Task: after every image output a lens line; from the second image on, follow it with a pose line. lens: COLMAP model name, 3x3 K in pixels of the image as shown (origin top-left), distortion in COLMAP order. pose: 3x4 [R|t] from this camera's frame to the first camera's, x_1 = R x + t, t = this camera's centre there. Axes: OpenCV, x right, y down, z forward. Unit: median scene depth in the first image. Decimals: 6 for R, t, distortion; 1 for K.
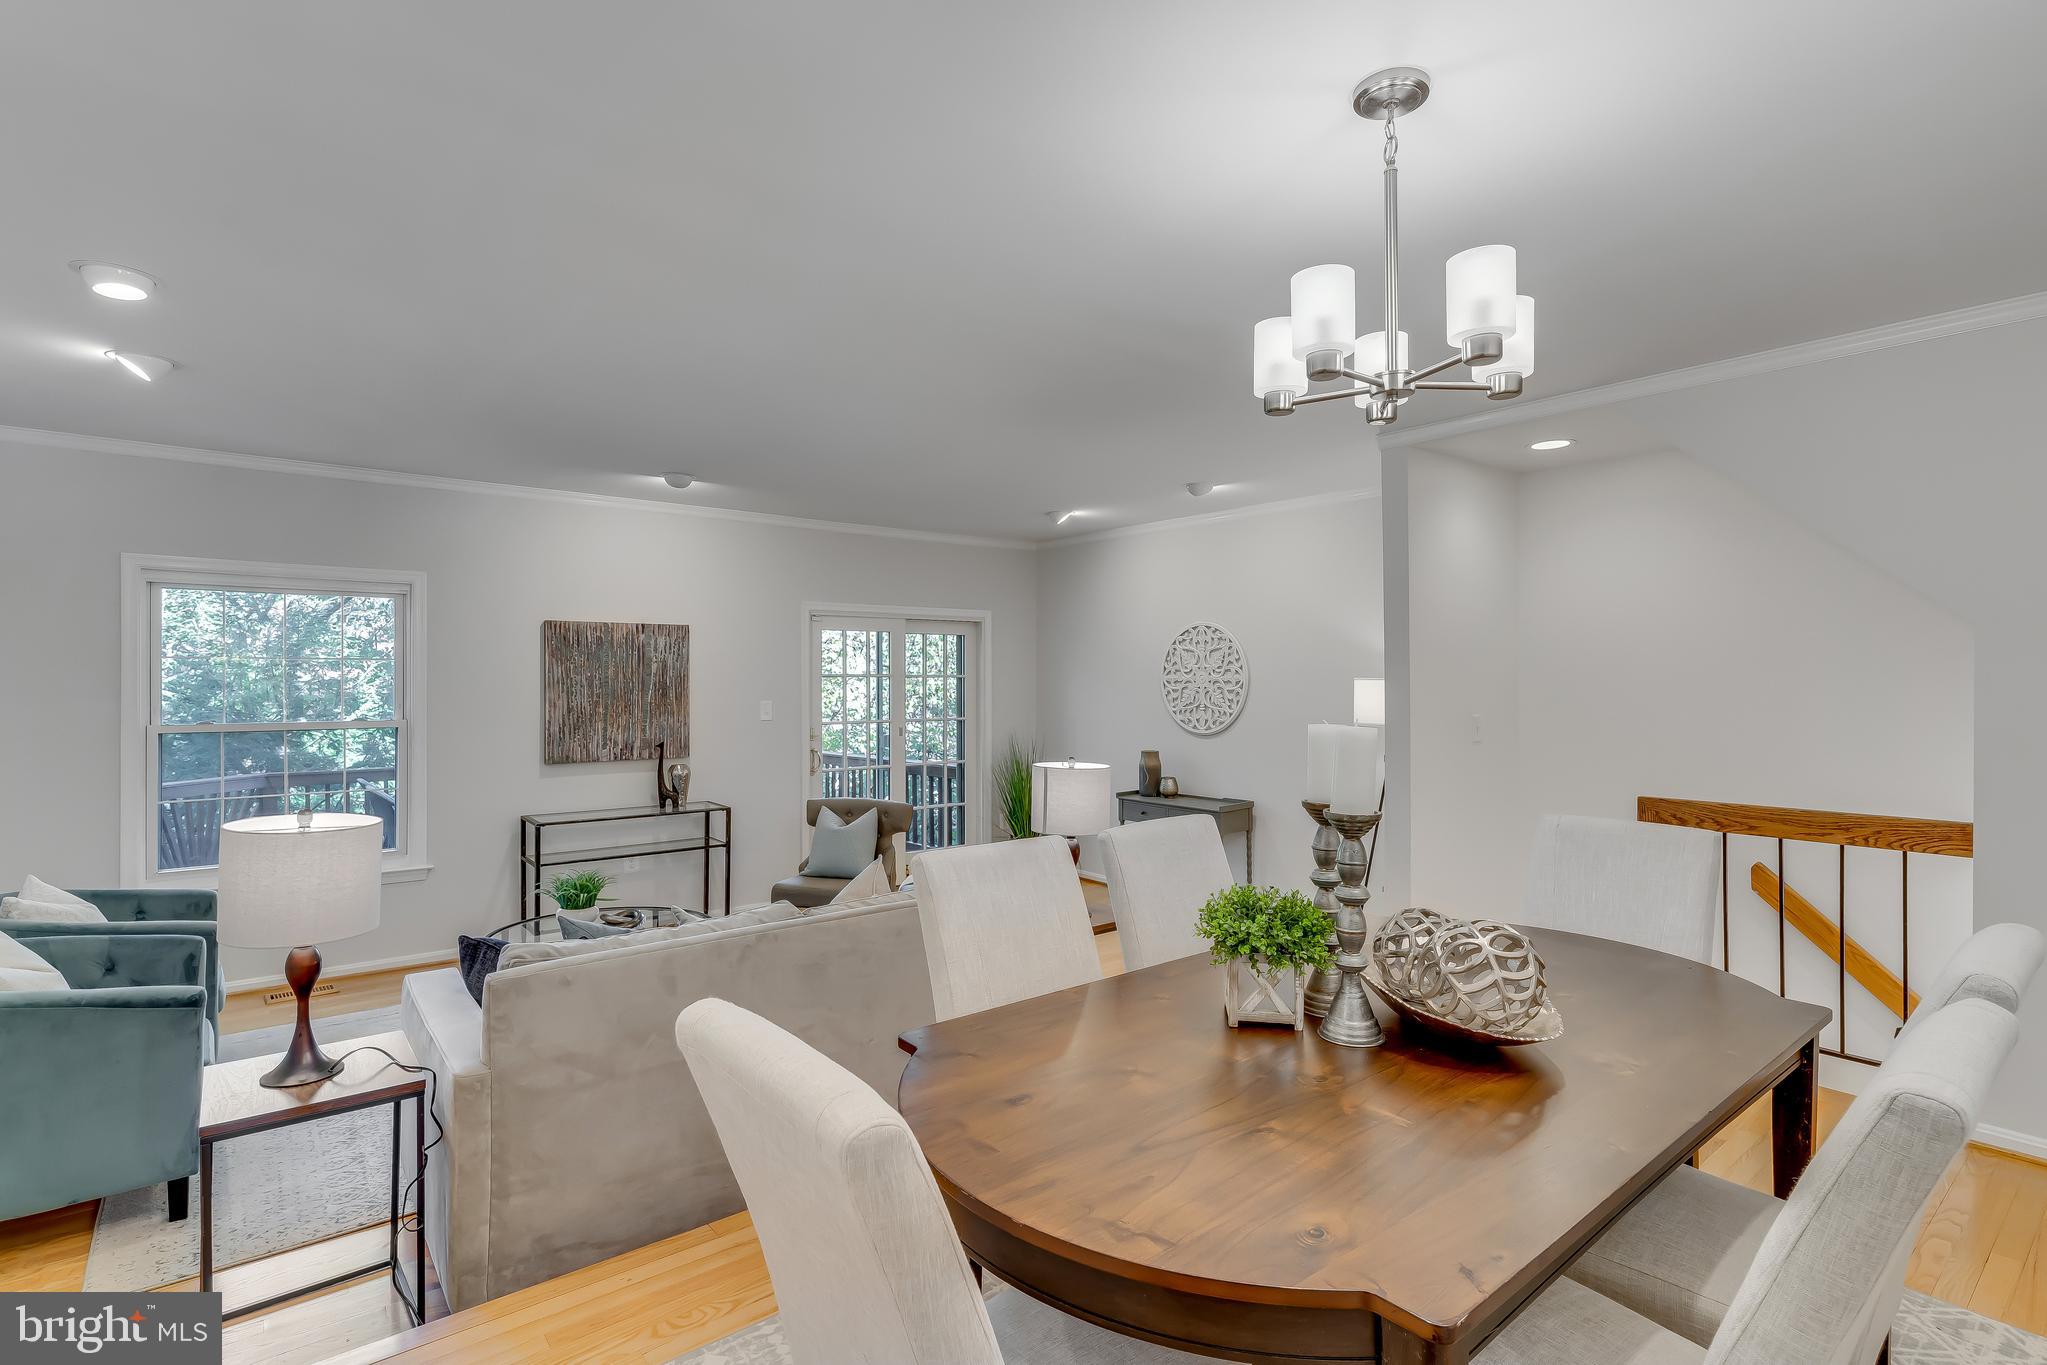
lens RADIAL K [[979.6, 0, 1021.2], [0, 979.6, 677.4], [0, 0, 1]] dist [0.001069, 0.001749]
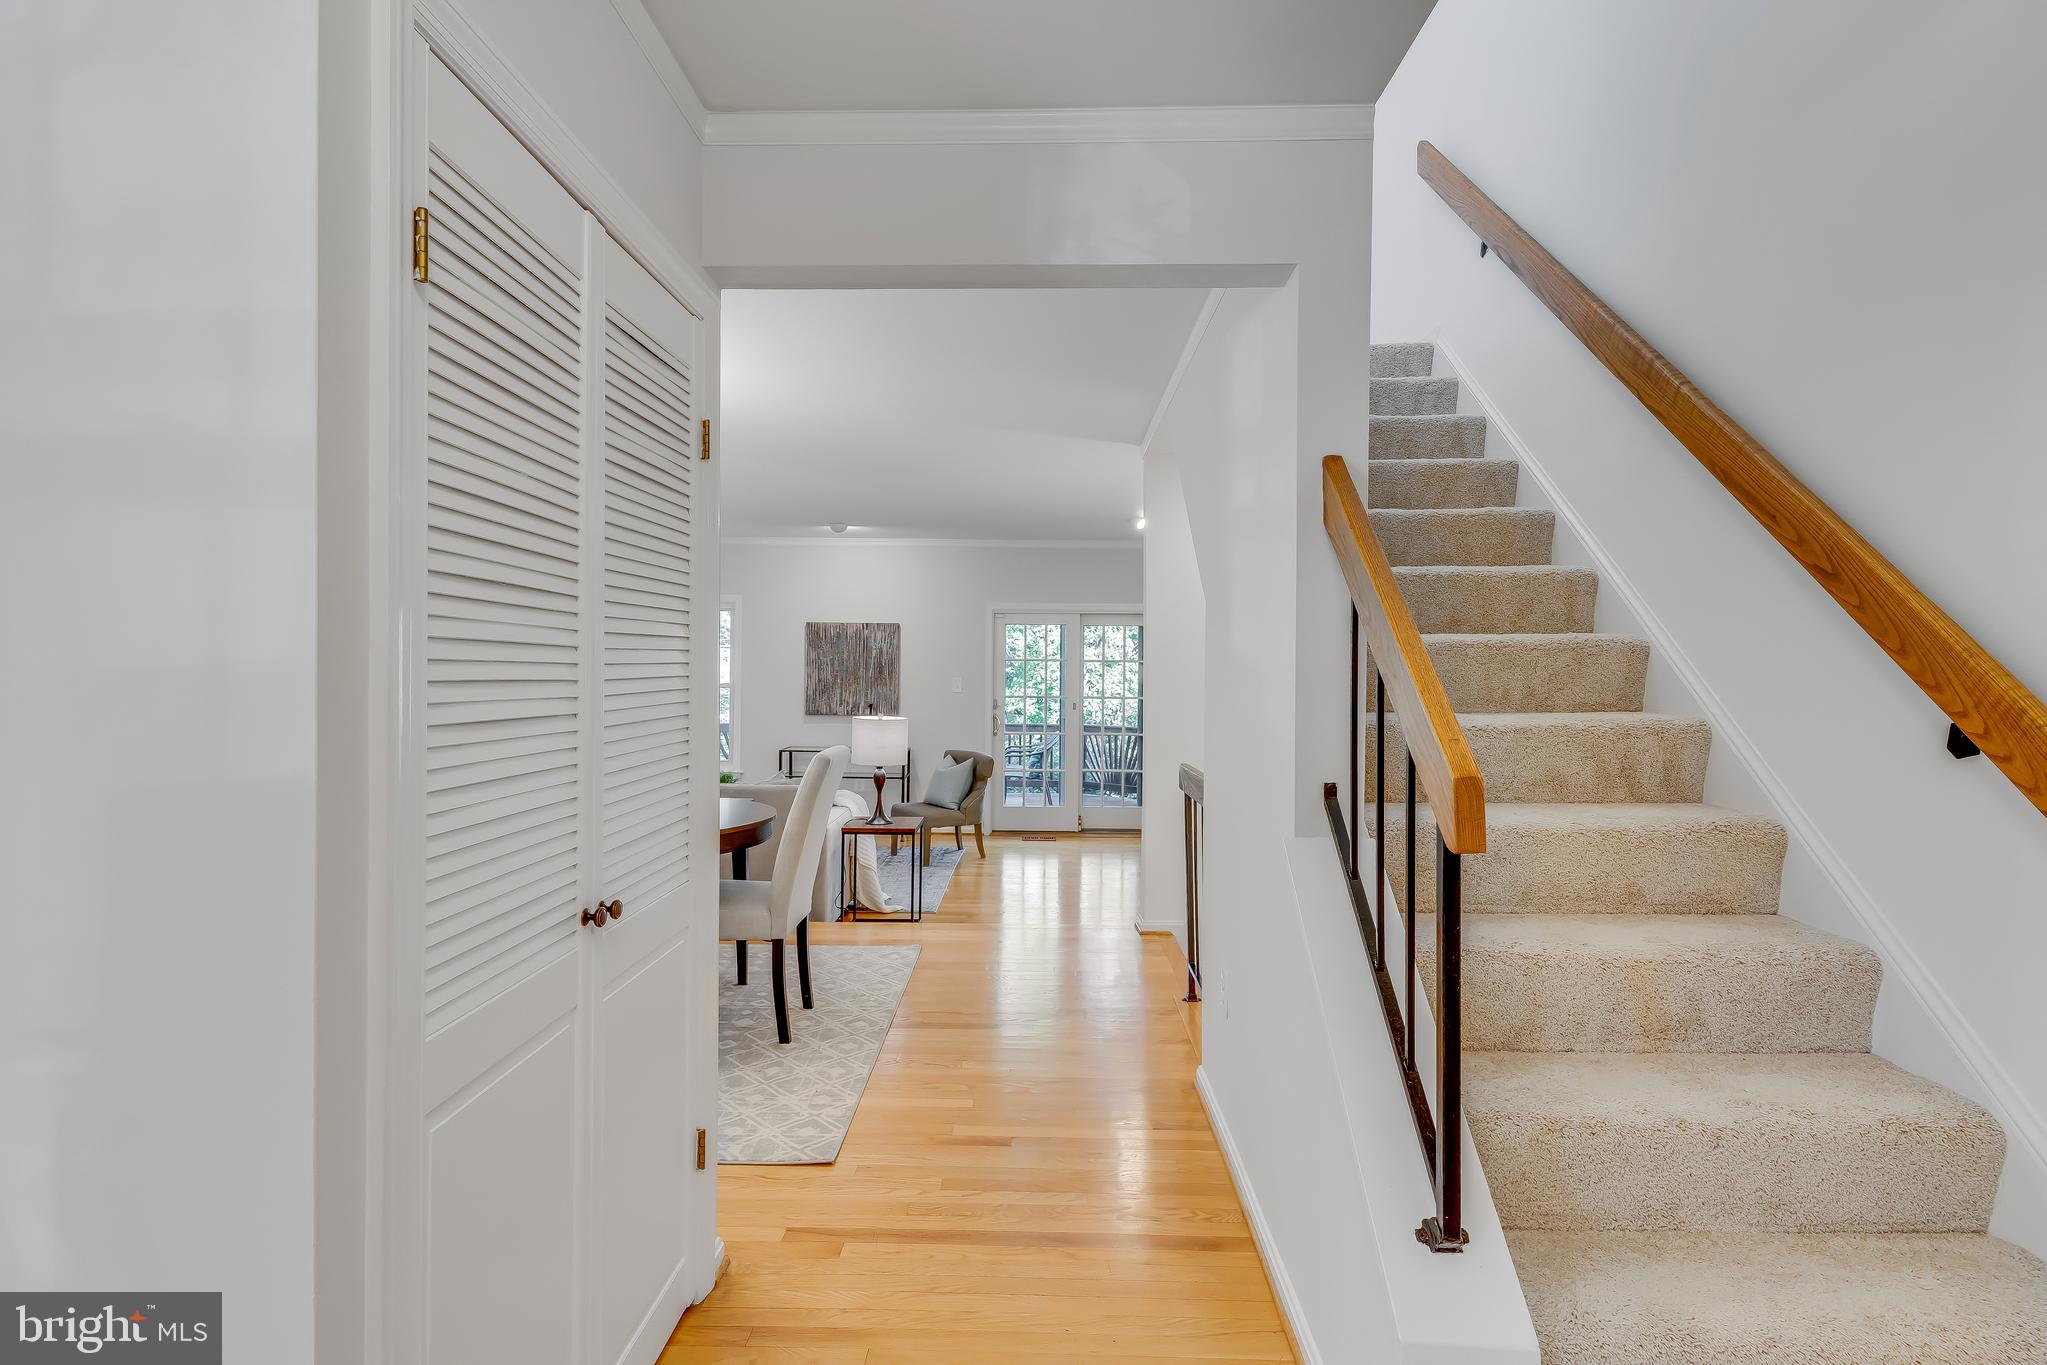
lens RADIAL K [[979.6, 0, 1031.1], [0, 979.6, 679.7], [0, 0, 1]] dist [0.001069, 0.001749]
pose [[0.773608, 0.016720, -0.633444, 0.742016], [-0.010674, 0.999854, 0.013355, 0.007879], [0.633575, -0.003570, 0.773673, 0.021212]]
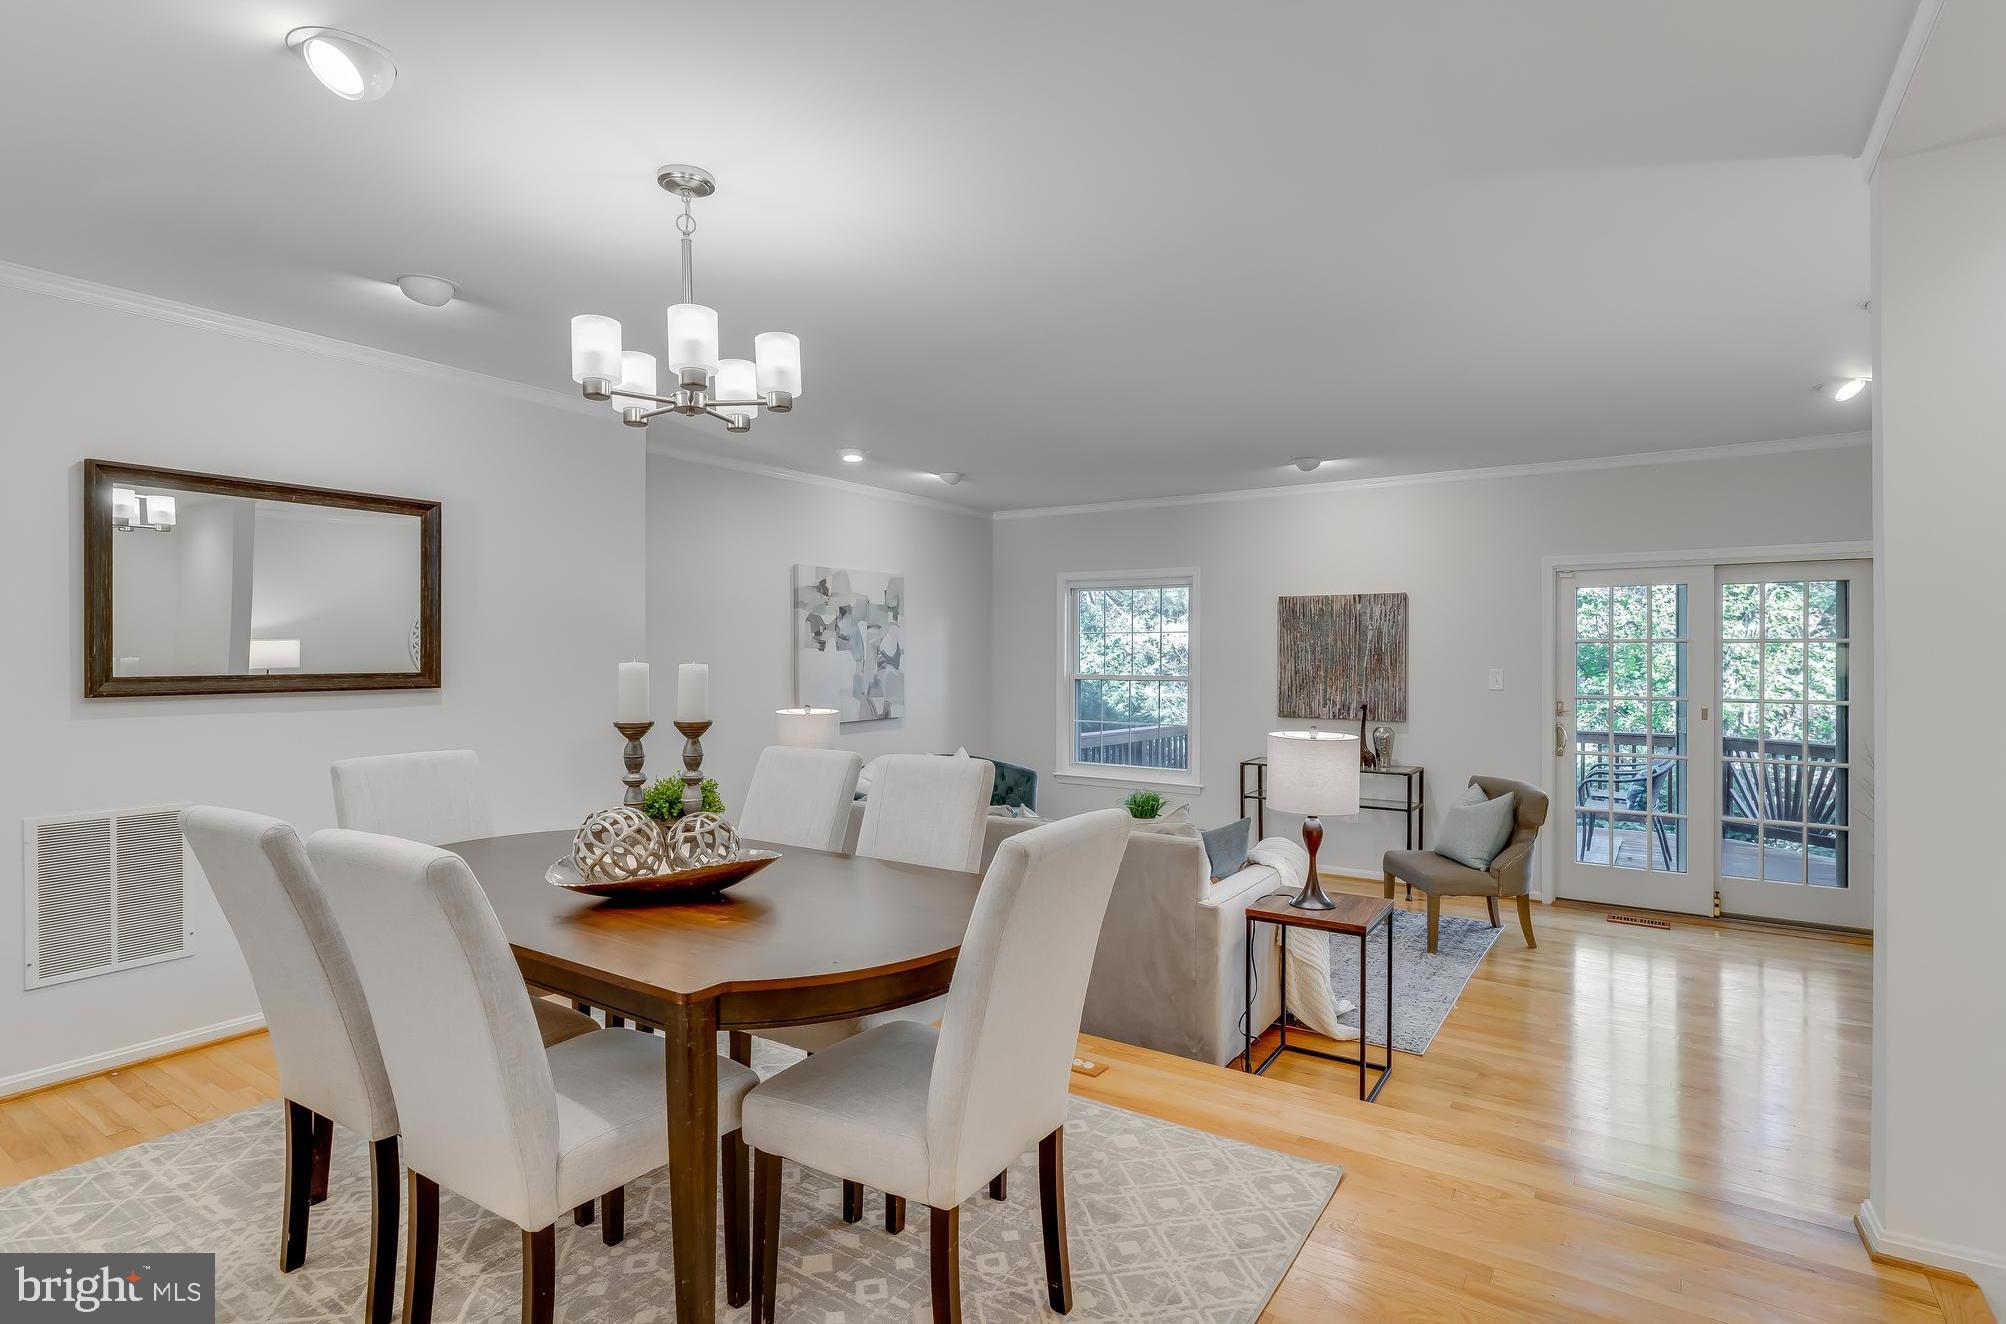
lens RADIAL K [[981.3, 0, 1013.3], [0, 981.3, 657.9], [0, 0, 1]] dist [-0.004713, 0.000119]
pose [[0.300483, 0.005818, -0.953769, 0.535682], [0.000520, 0.999980, 0.006263, 0.008253], [0.953787, -0.002378, 0.300474, 0.314490]]
